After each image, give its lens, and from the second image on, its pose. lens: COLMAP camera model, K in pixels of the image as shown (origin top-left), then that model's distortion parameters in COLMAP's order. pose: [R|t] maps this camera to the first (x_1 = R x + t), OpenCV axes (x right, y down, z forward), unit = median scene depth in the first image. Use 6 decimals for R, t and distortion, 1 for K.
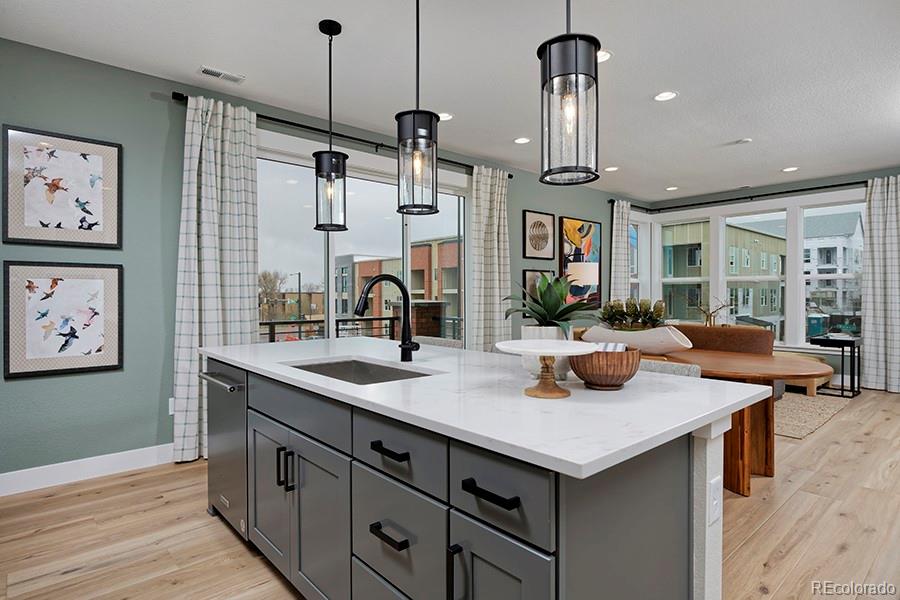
lens RADIAL K [[488.6, 0, 450.0], [0, 488.6, 300.0], [0, 0, 1]] dist [-0.001028, 0.000919]
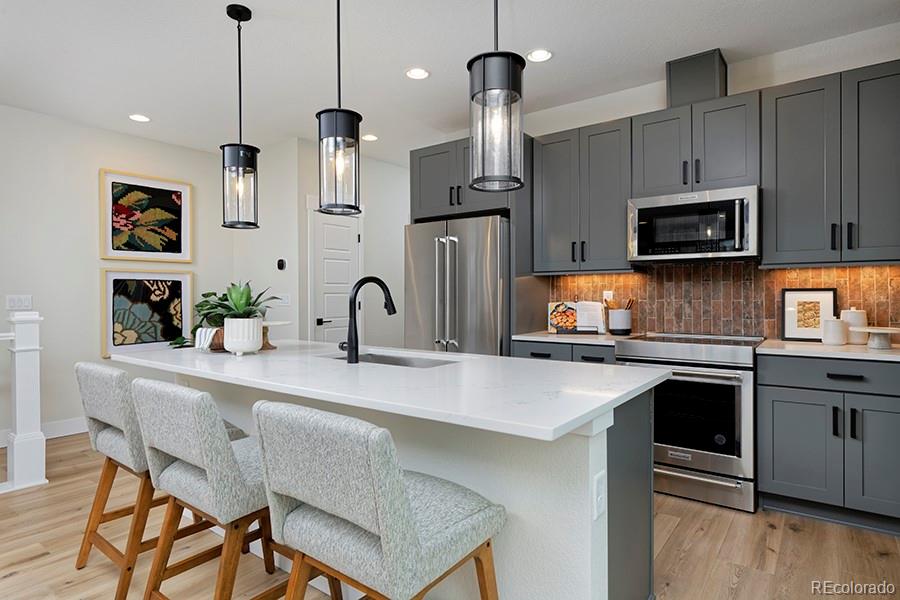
lens RADIAL K [[502.7, 0, 450.0], [0, 502.7, 300.0], [0, 0, 1]] dist [0.027769, 0.000001]
pose [[0.979823, -0.011212, 0.199554, -0.043571], [0.011378, 0.999935, 0.000319, 0.000997], [-0.199544, 0.001958, 0.979887, -0.037612]]
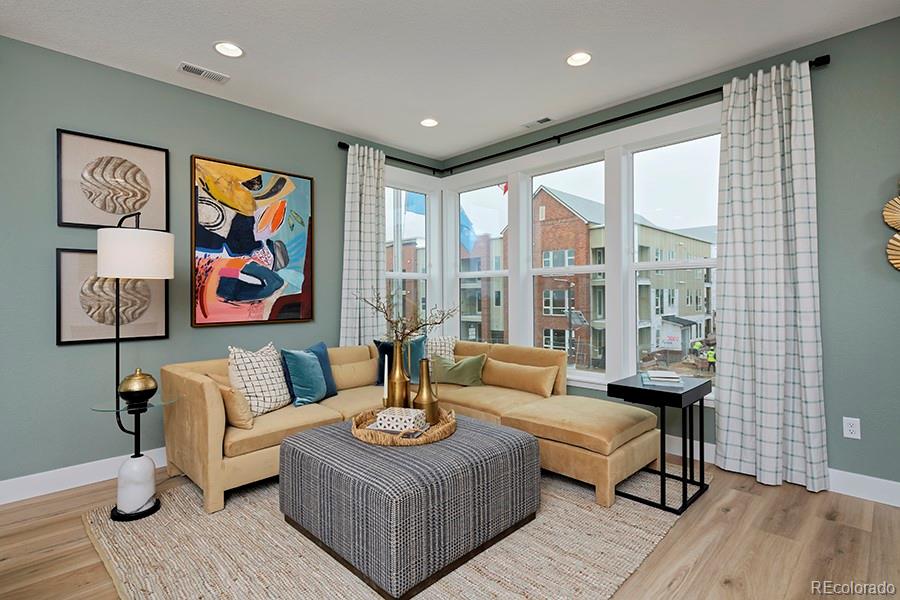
lens RADIAL K [[443.7, 0, 450.0], [0, 443.7, 300.0], [0, 0, 1]] dist [-0.002986, -0.000429]
pose [[0.998386, -0.001582, 0.056762, 0.965669], [0.001564, 0.999999, 0.000354, -0.017730], [-0.056763, -0.000265, 0.998388, 0.969421]]
